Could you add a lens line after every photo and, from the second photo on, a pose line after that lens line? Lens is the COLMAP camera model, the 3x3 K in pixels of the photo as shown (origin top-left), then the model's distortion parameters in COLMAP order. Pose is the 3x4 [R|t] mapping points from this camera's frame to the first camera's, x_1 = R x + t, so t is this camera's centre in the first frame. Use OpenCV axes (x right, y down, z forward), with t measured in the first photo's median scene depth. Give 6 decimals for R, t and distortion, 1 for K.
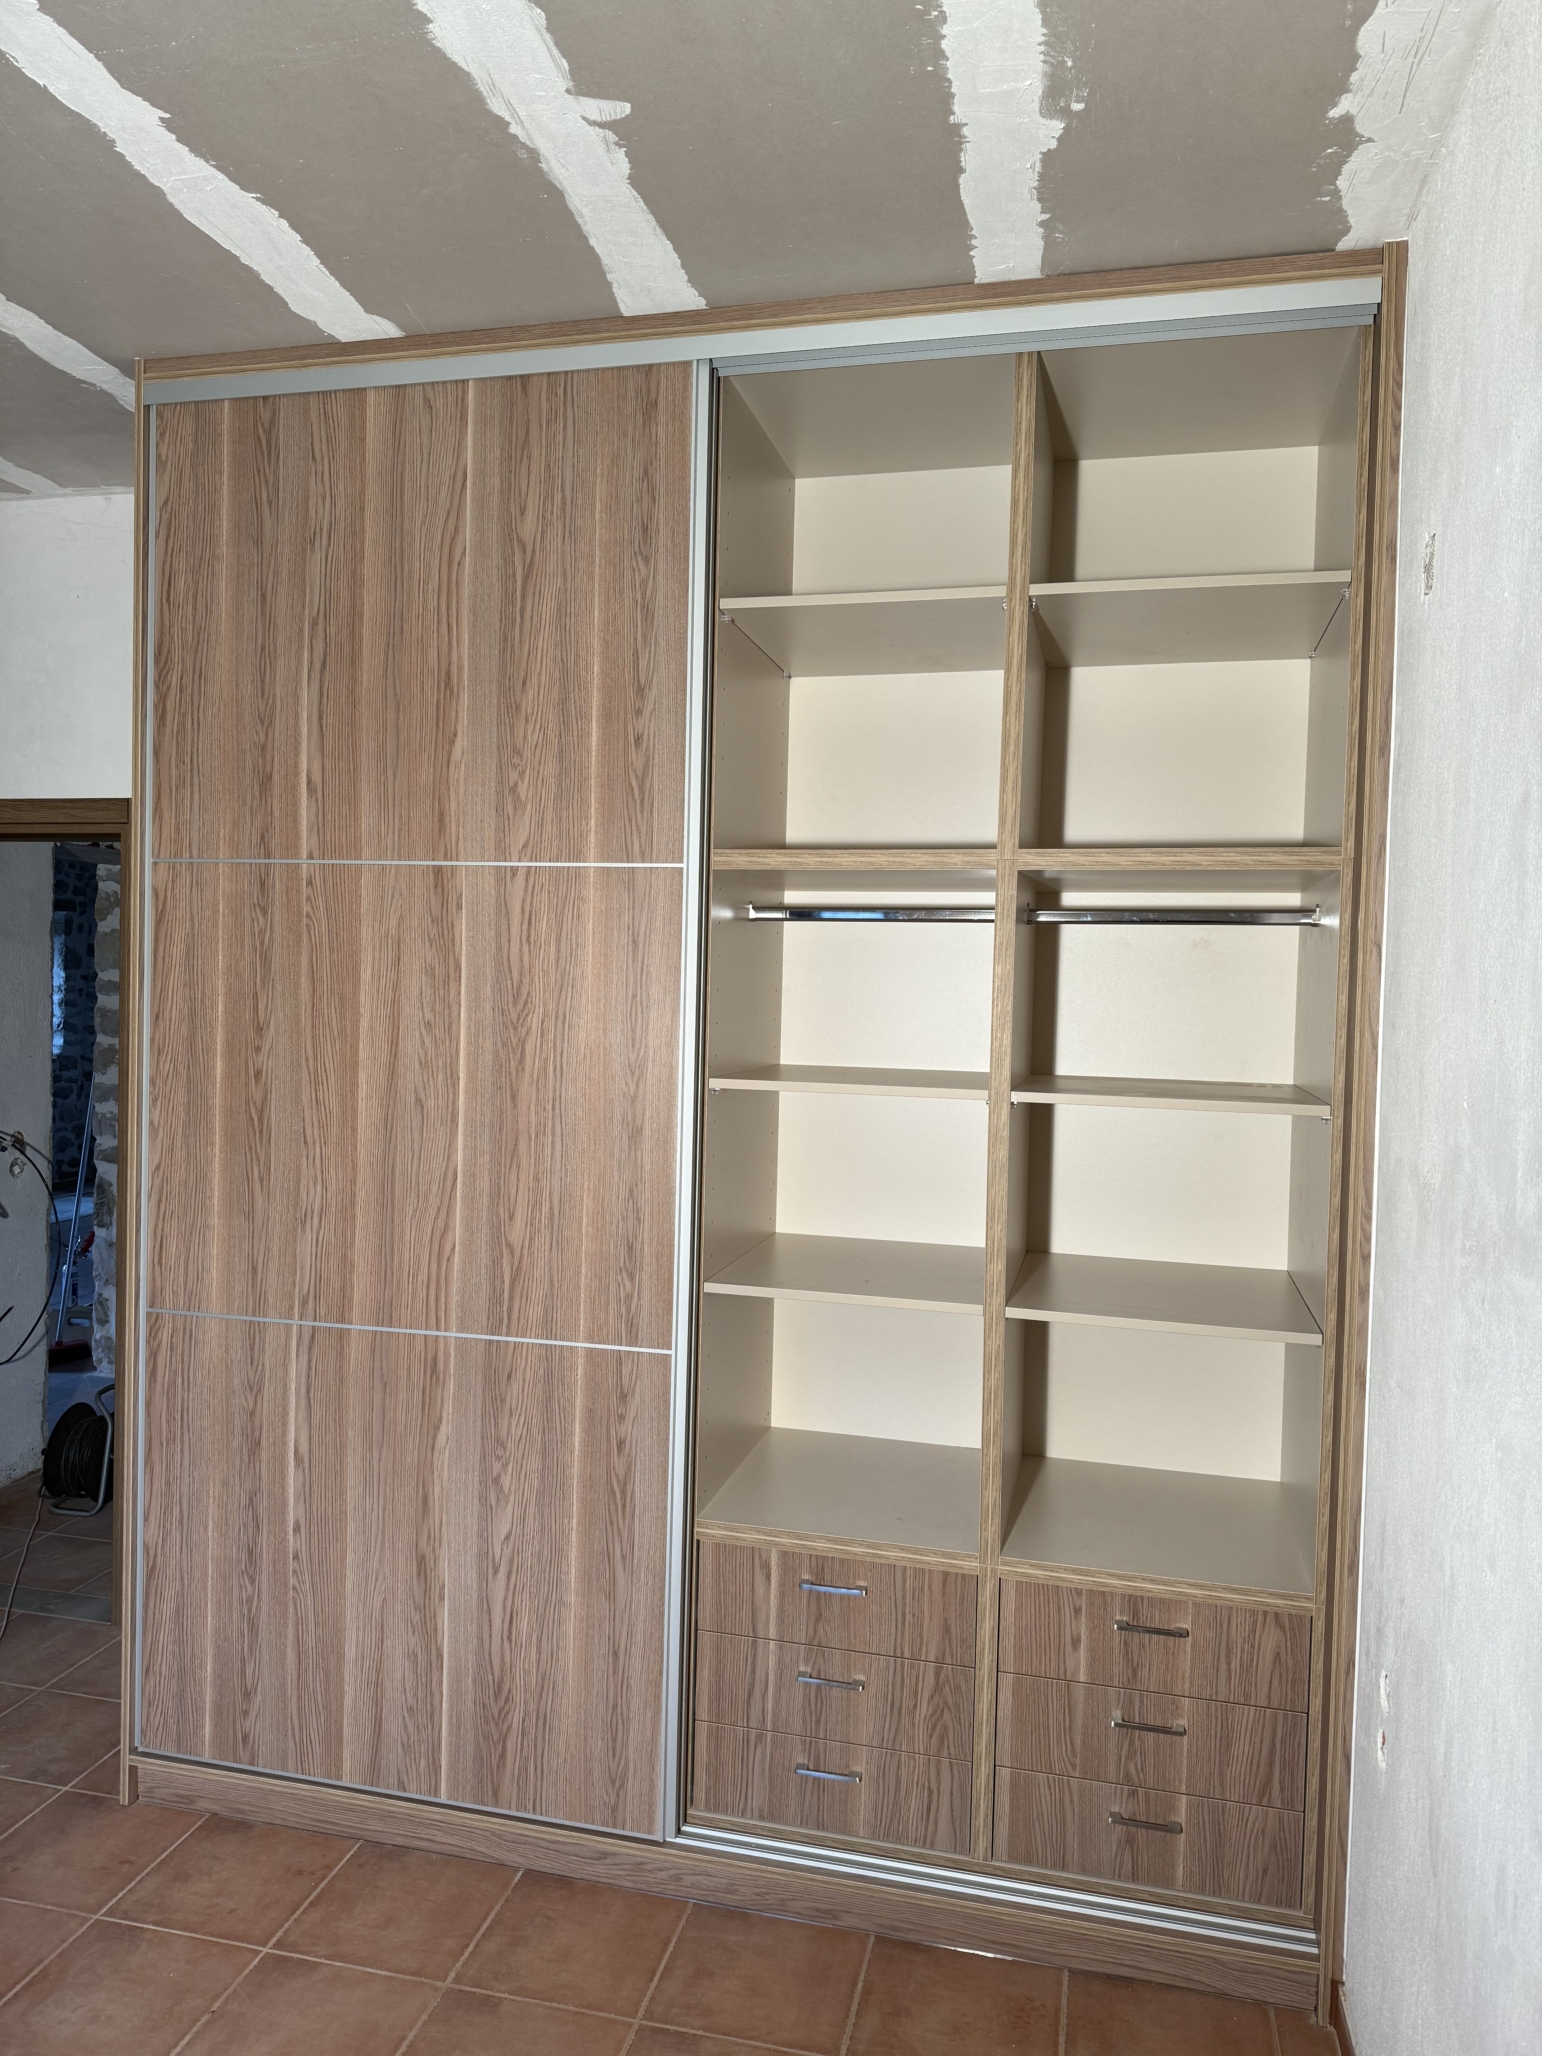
lens RADIAL K [[1438.7, 0, 771.0], [0, 1438.7, 1028.0], [0, 0, 1]] dist [0.176791, -0.376987]
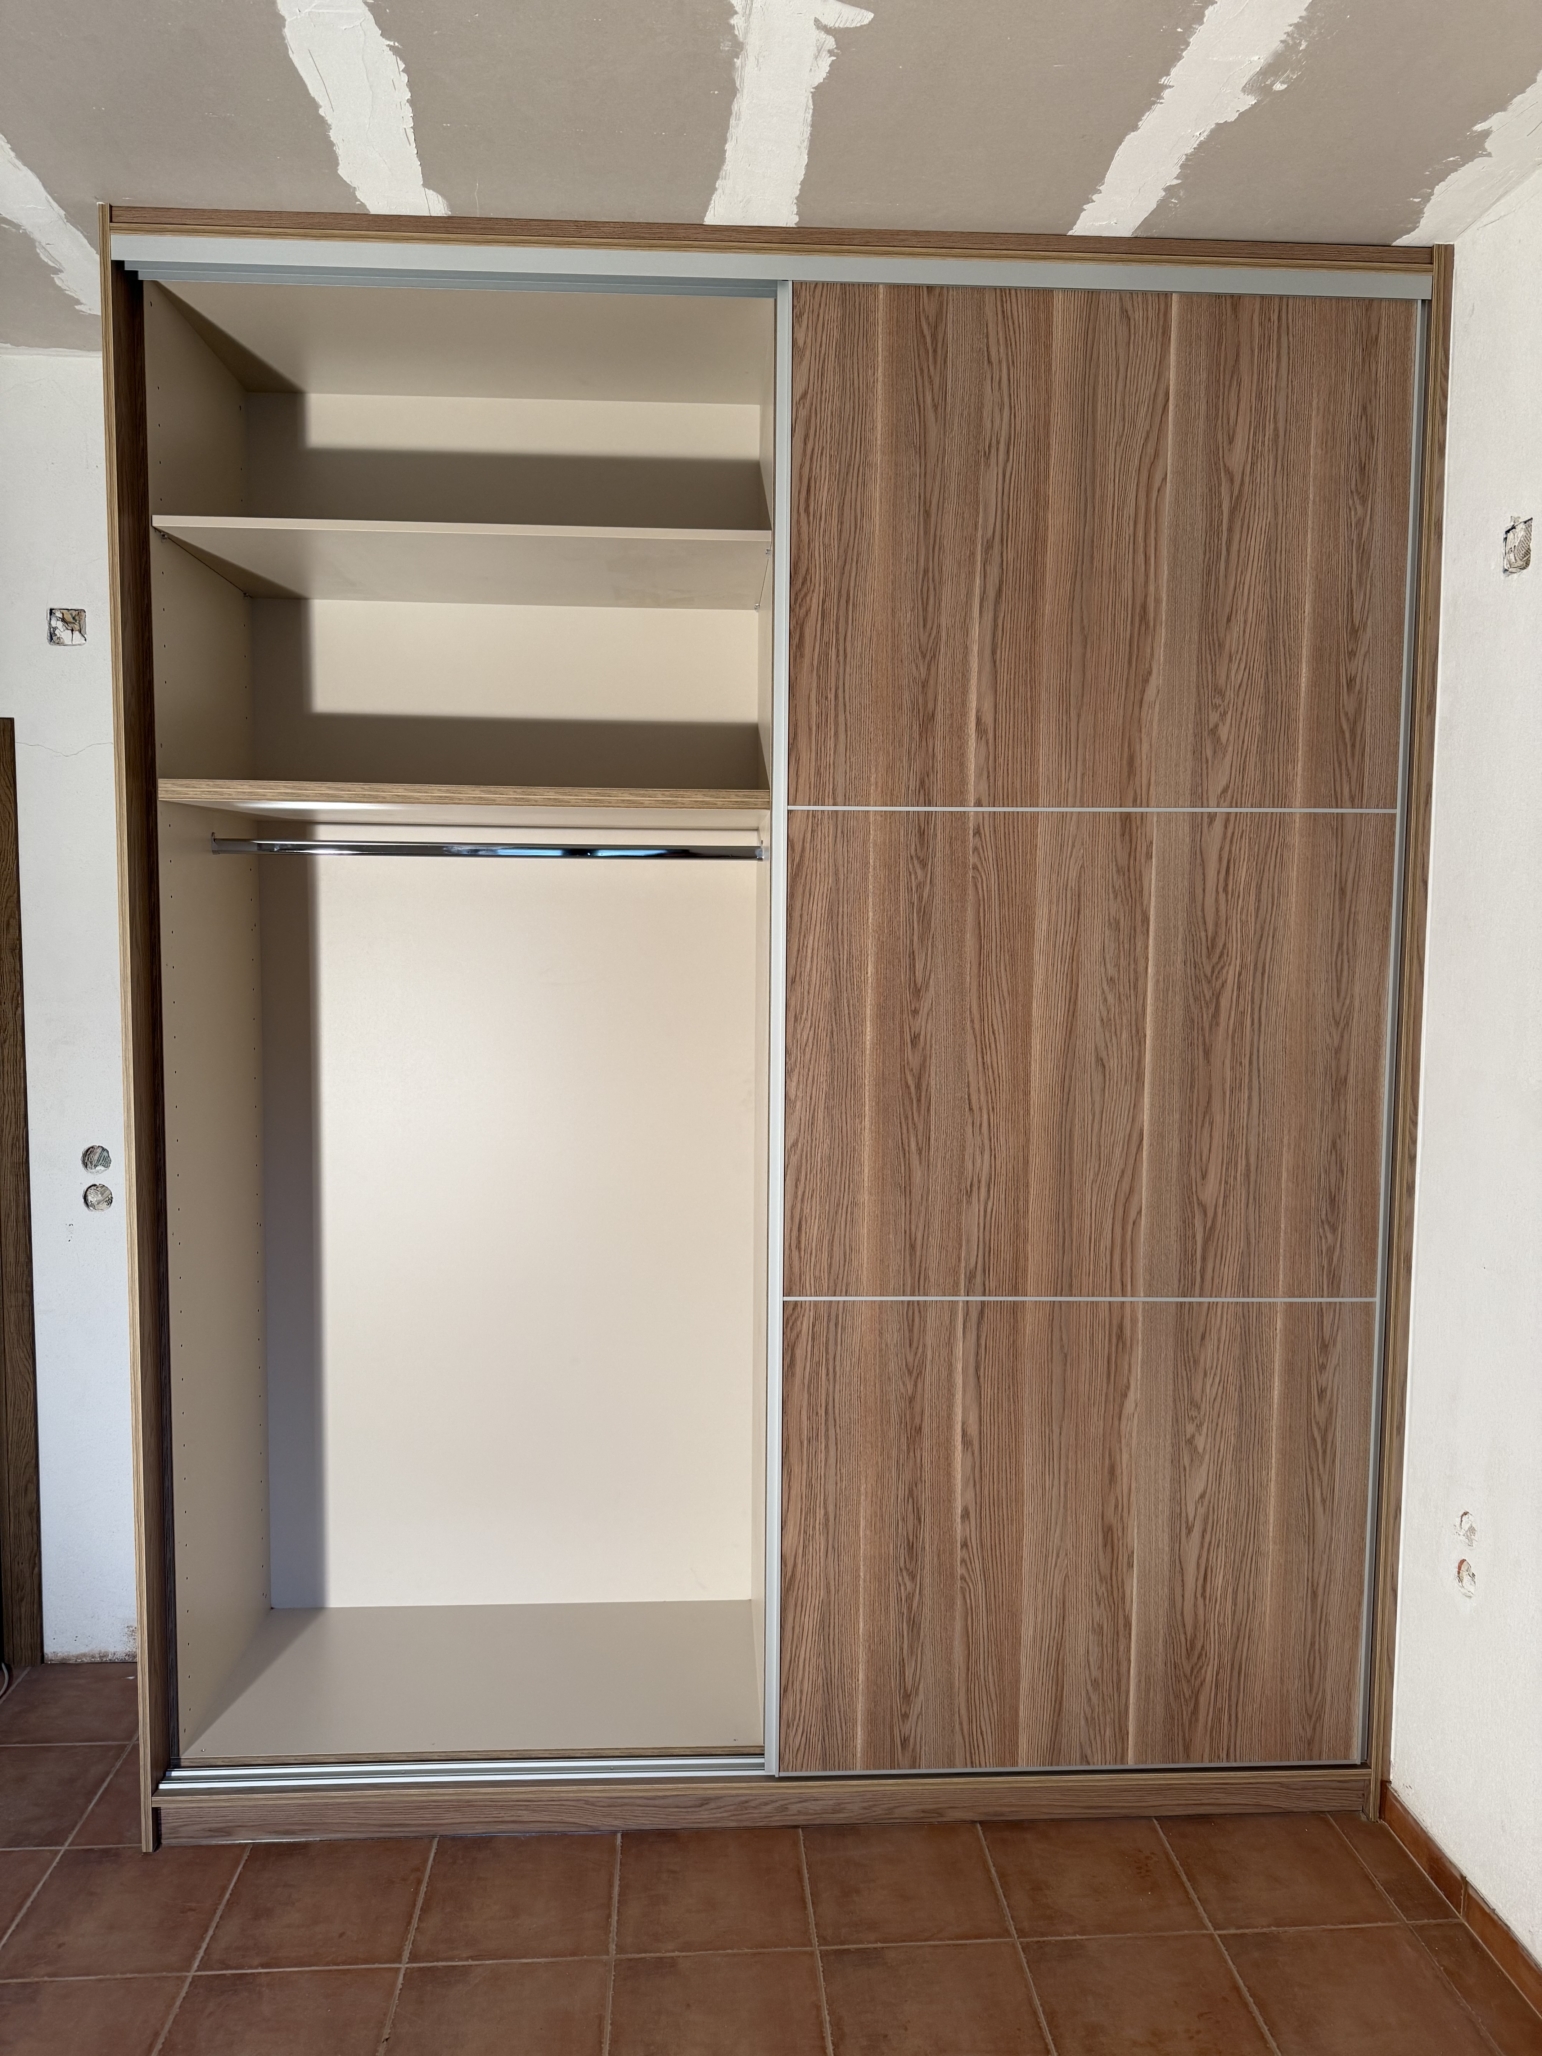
lens RADIAL K [[1392.0, 0, 740.5], [0, 1392.0, 1027.0], [0, 0, 1]] dist [0.128399, -0.226583]
pose [[0.957314, -0.038584, 0.286464, -0.729823], [0.024662, 0.998340, 0.052052, -0.025641], [-0.287997, -0.042765, 0.956676, 0.186600]]
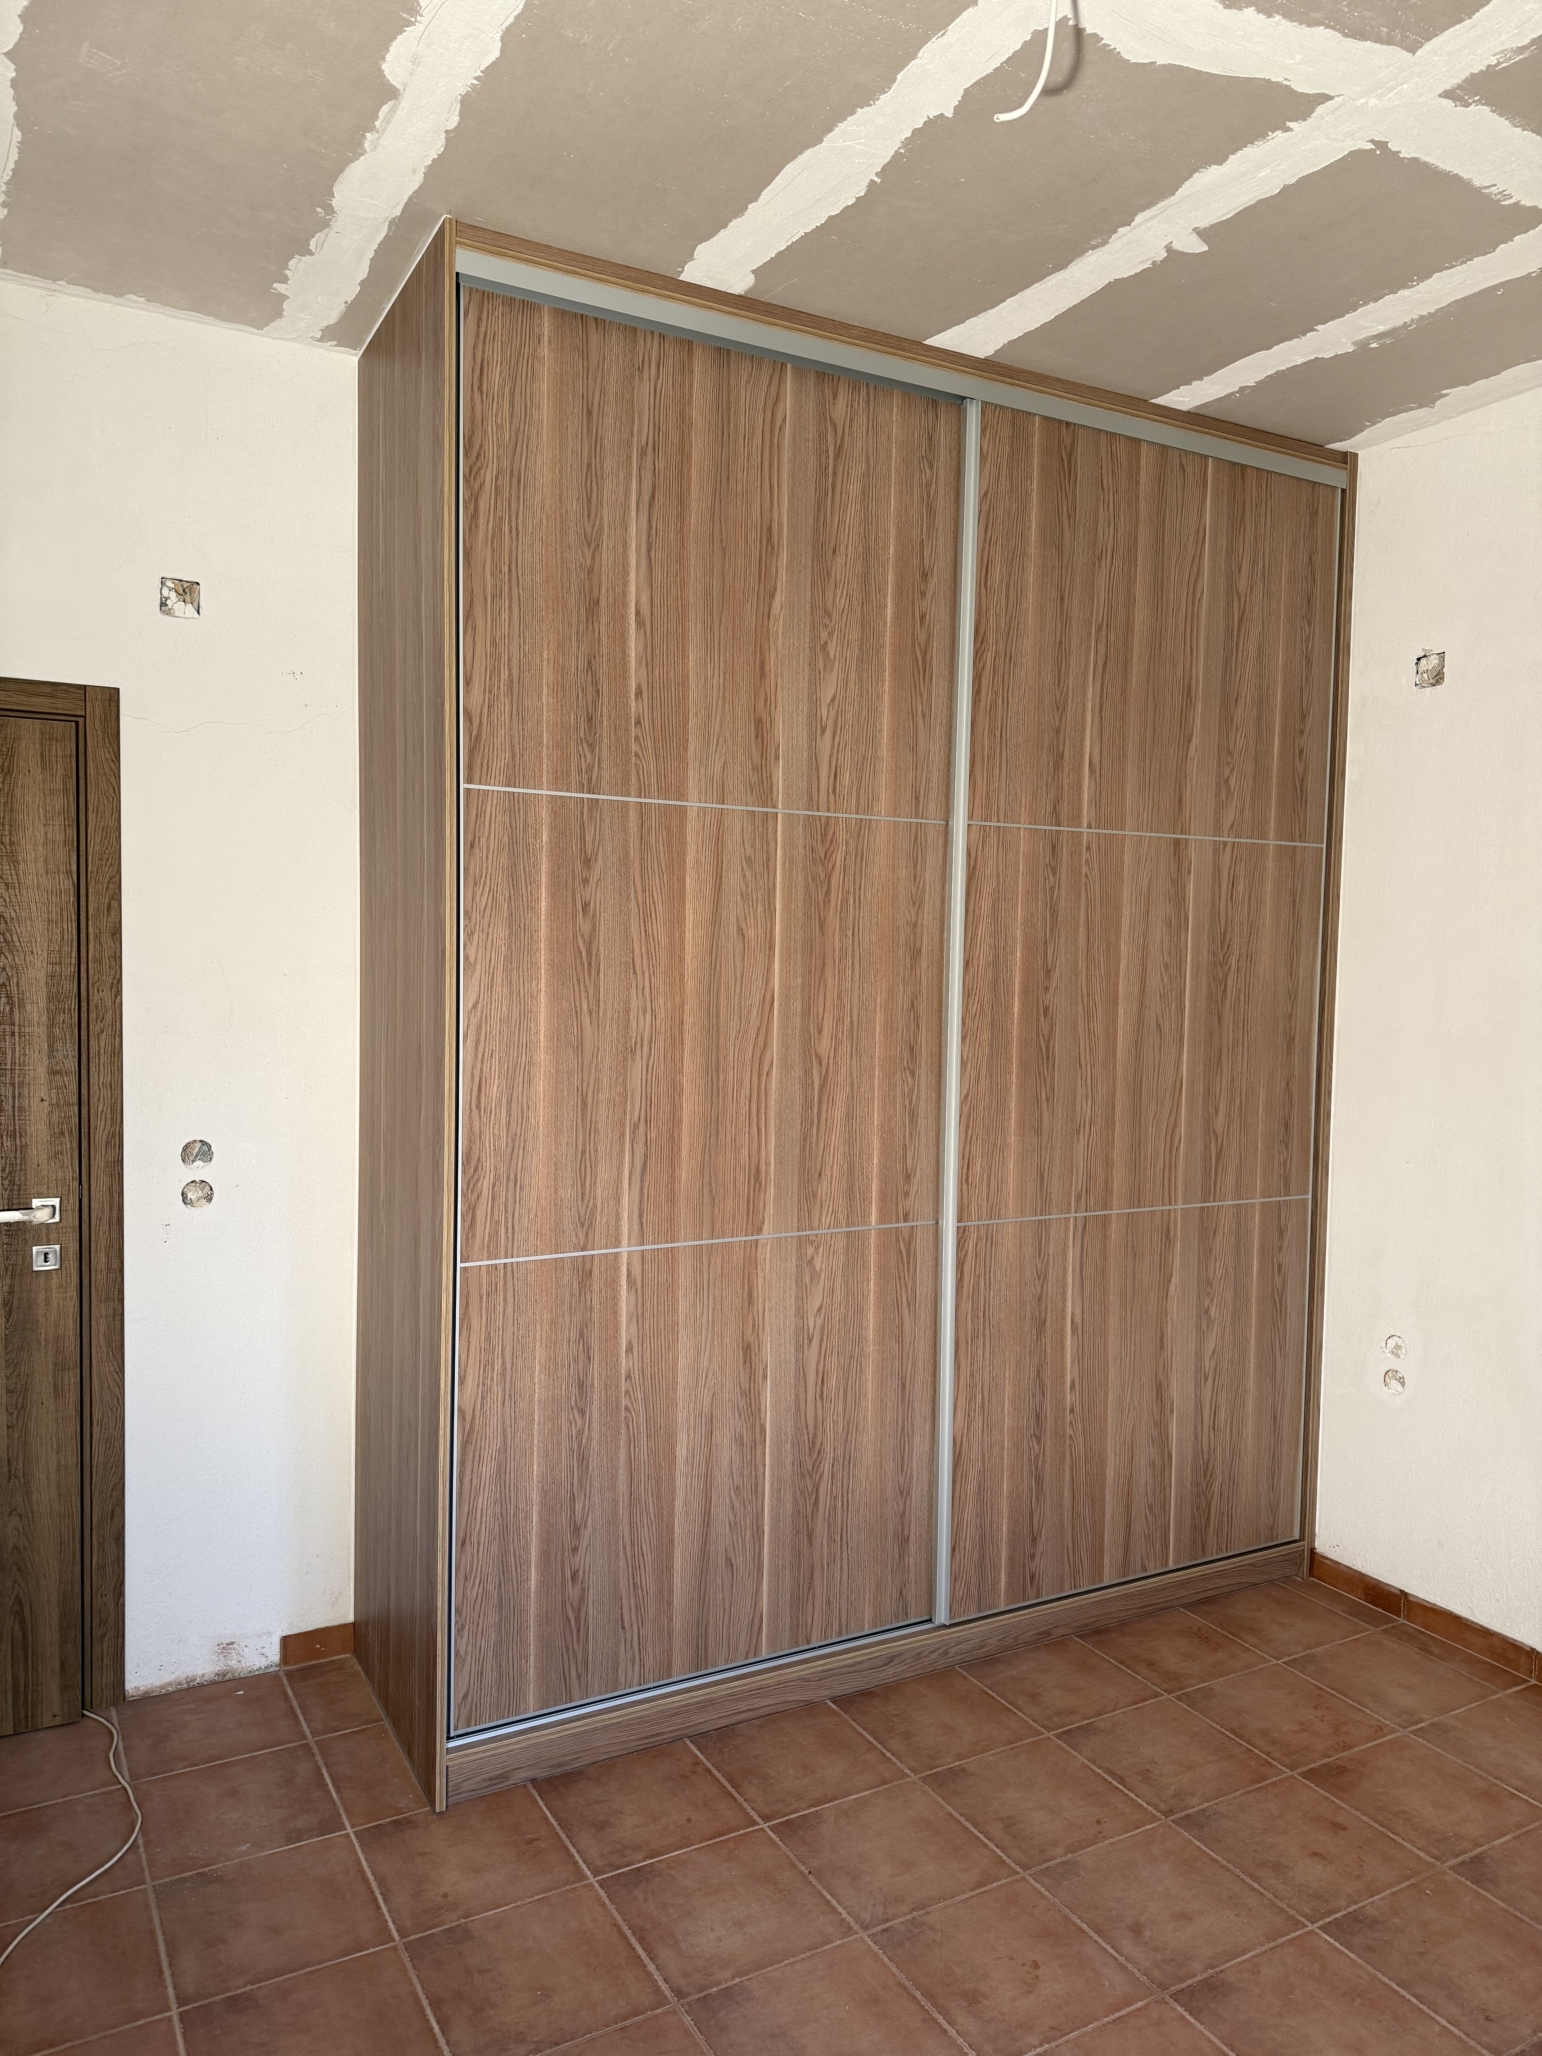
lens RADIAL K [[1438.7, 0, 771.0], [0, 1438.7, 1028.0], [0, 0, 1]] dist [0.176791, -0.376987]
pose [[0.738037, -0.044875, 0.673267, -1.330375], [0.018374, 0.998753, 0.046428, -0.012566], [-0.674510, -0.021895, 0.737941, 0.298365]]
